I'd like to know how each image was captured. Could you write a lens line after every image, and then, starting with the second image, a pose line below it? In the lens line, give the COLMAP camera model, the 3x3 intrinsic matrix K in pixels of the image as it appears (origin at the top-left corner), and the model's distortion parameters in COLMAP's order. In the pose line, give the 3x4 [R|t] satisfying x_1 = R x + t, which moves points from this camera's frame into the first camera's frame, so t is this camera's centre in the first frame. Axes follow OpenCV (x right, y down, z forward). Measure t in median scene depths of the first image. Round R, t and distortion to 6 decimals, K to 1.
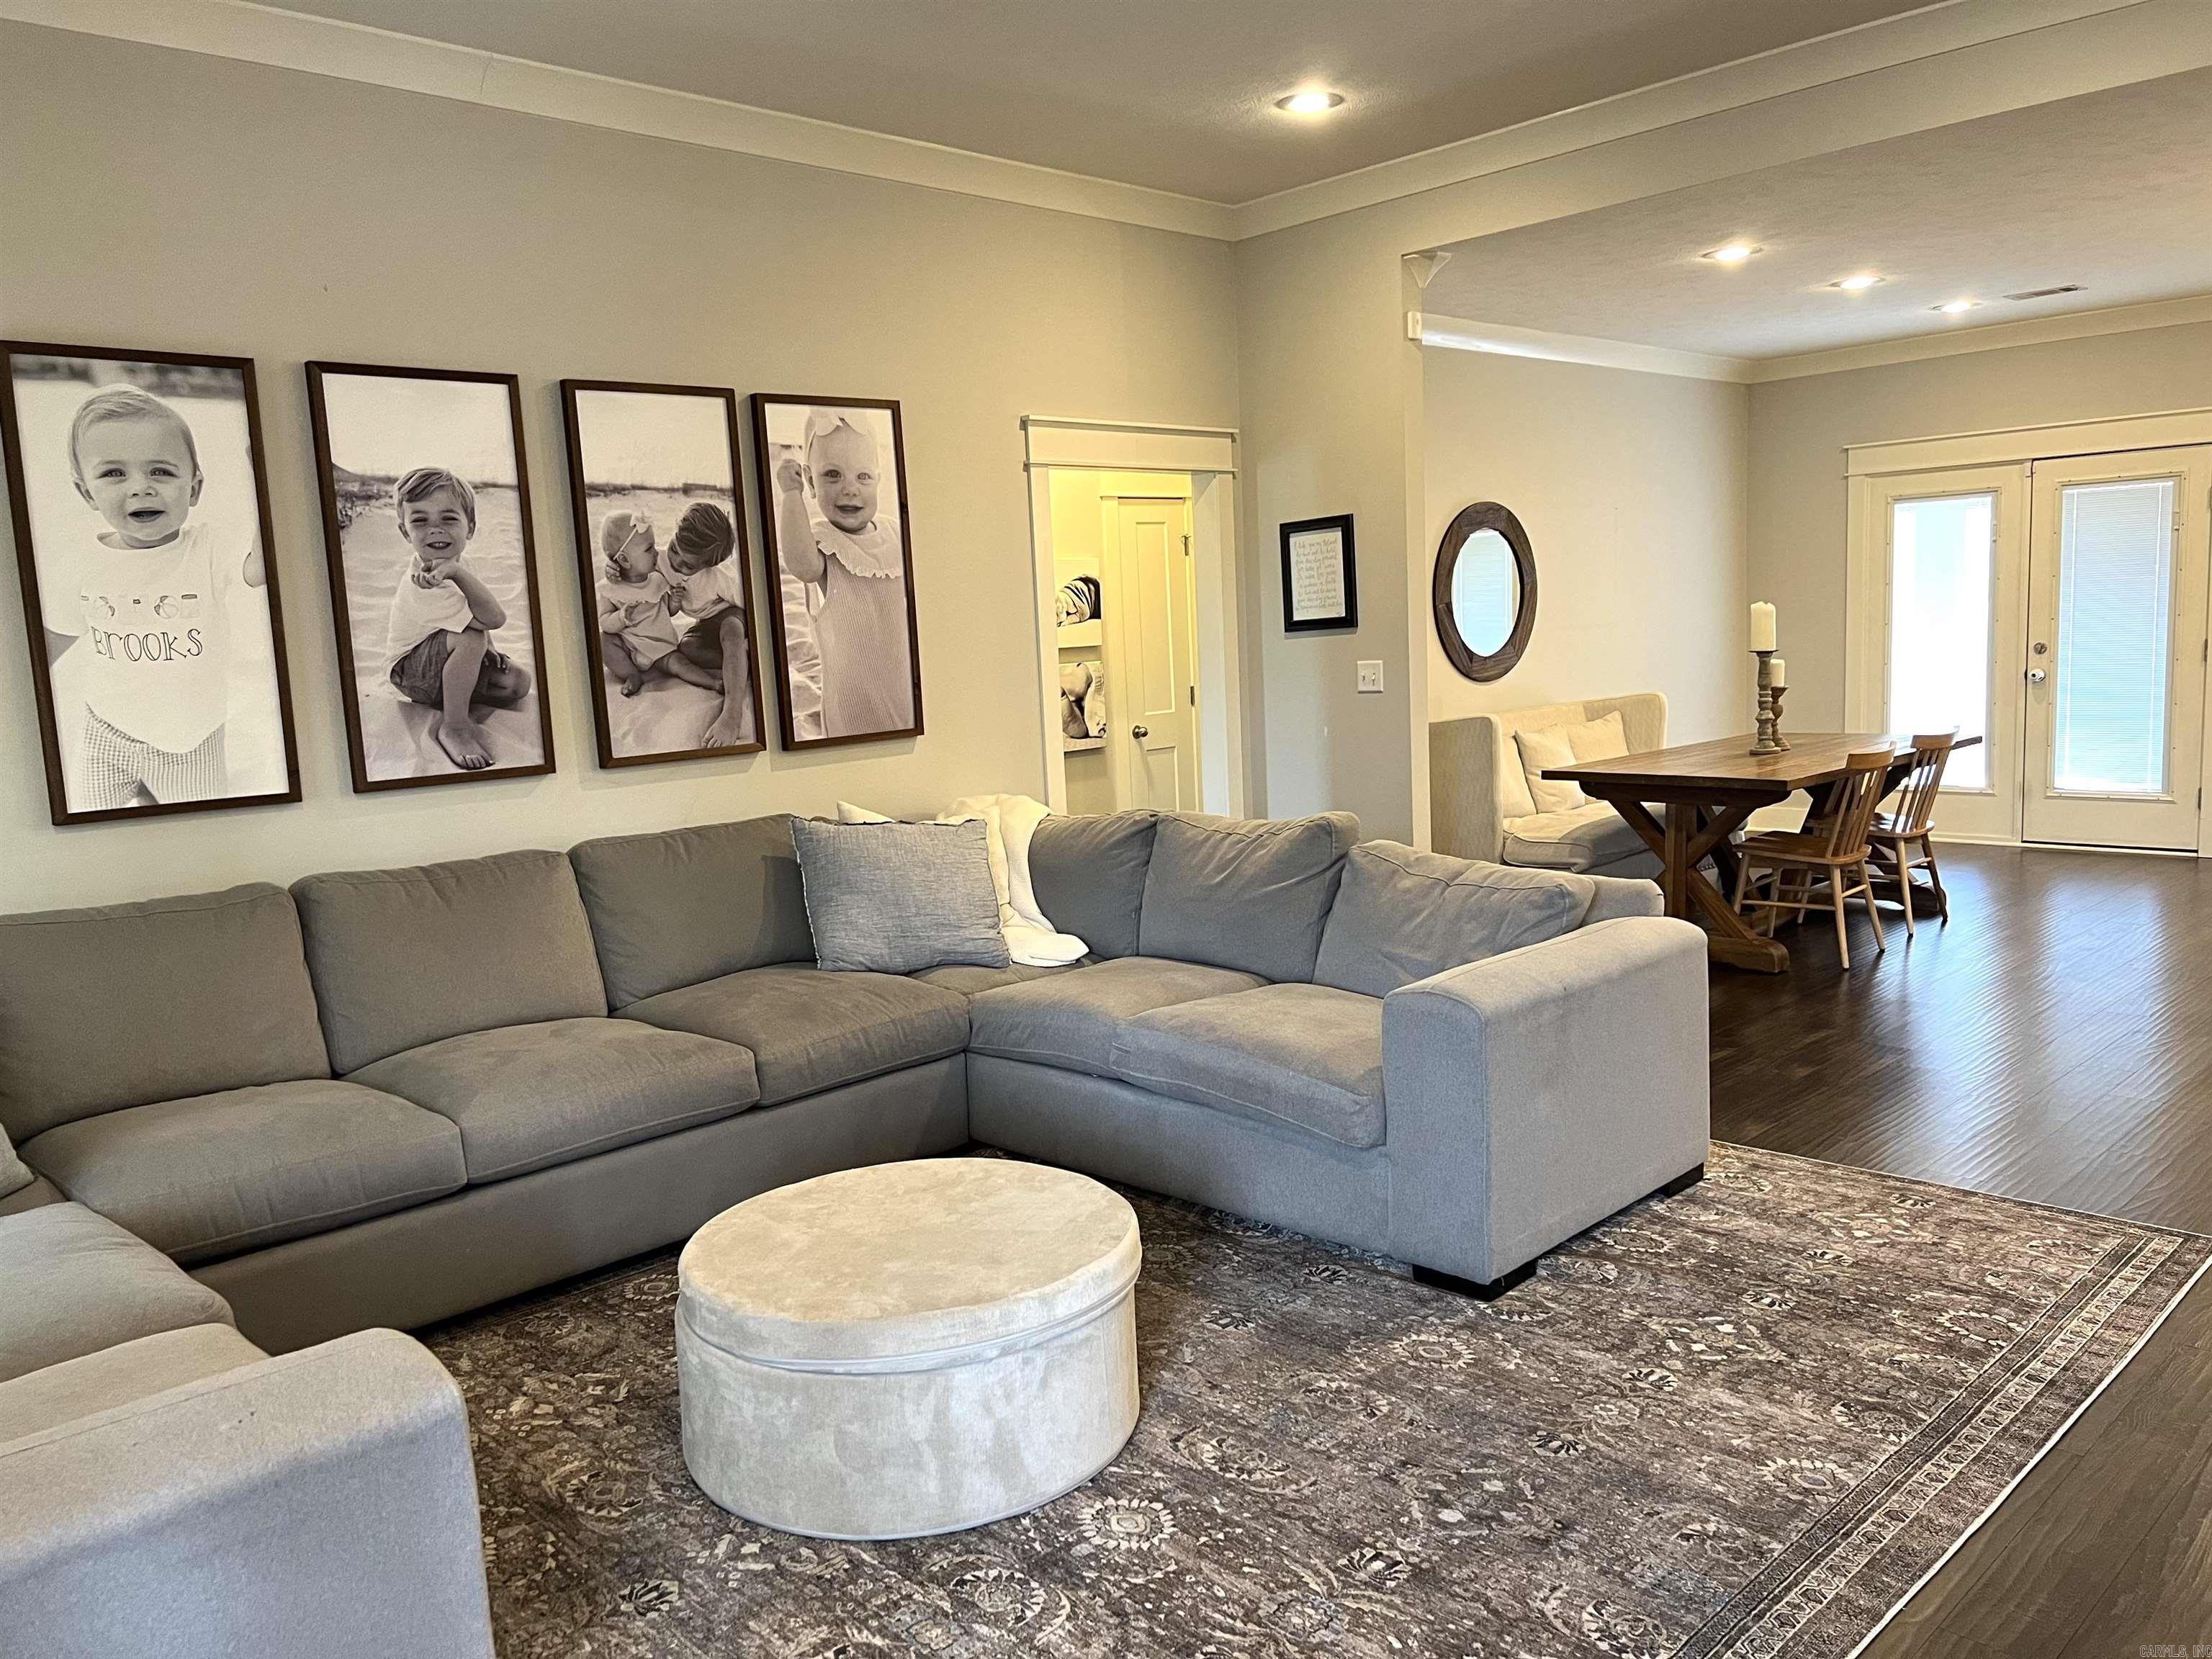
lens RADIAL K [[1653.6, 0, 1062.7], [0, 1653.6, 844.6], [0, 0, 1]] dist [0.047961, -0.053784]
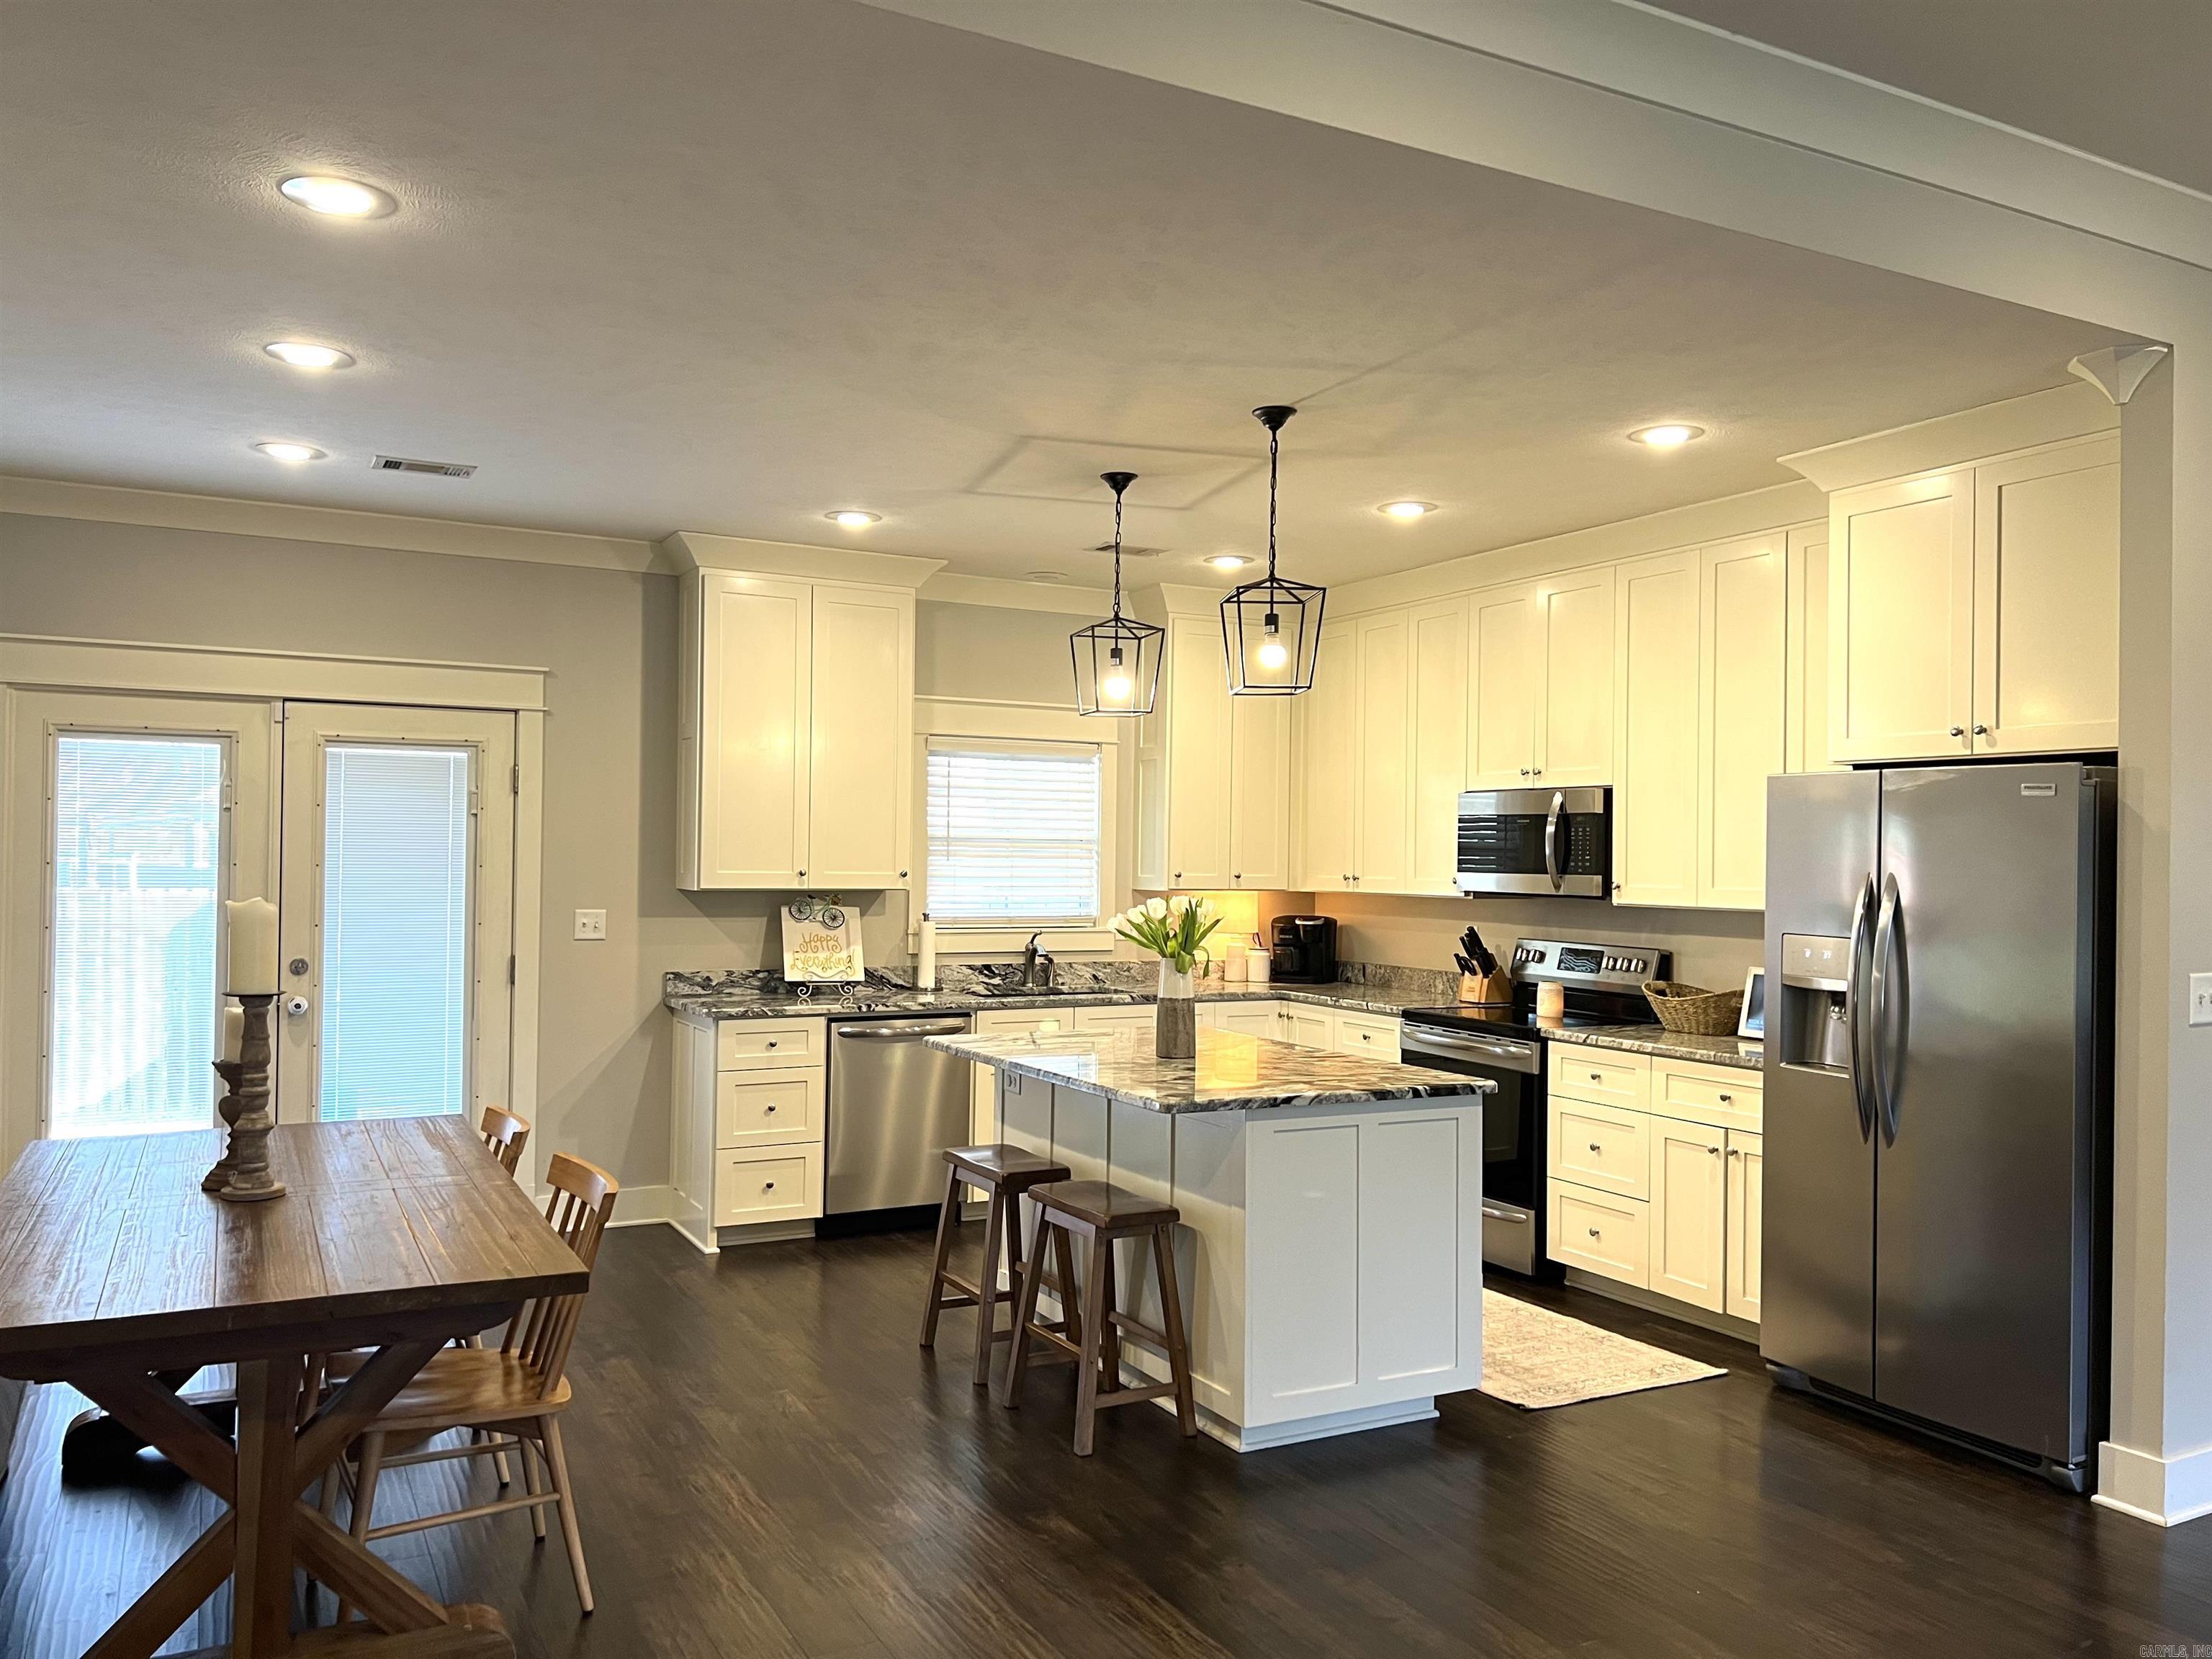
lens RADIAL K [[1653.6, 0, 1106.3], [0, 1653.6, 826.6], [0, 0, 1]] dist [0.047961, -0.053784]
pose [[0.260407, 0.069136, 0.963021, -0.000937], [0.105562, 0.989415, -0.099575, -0.086083], [-0.959711, 0.127588, 0.250352, 0.604460]]
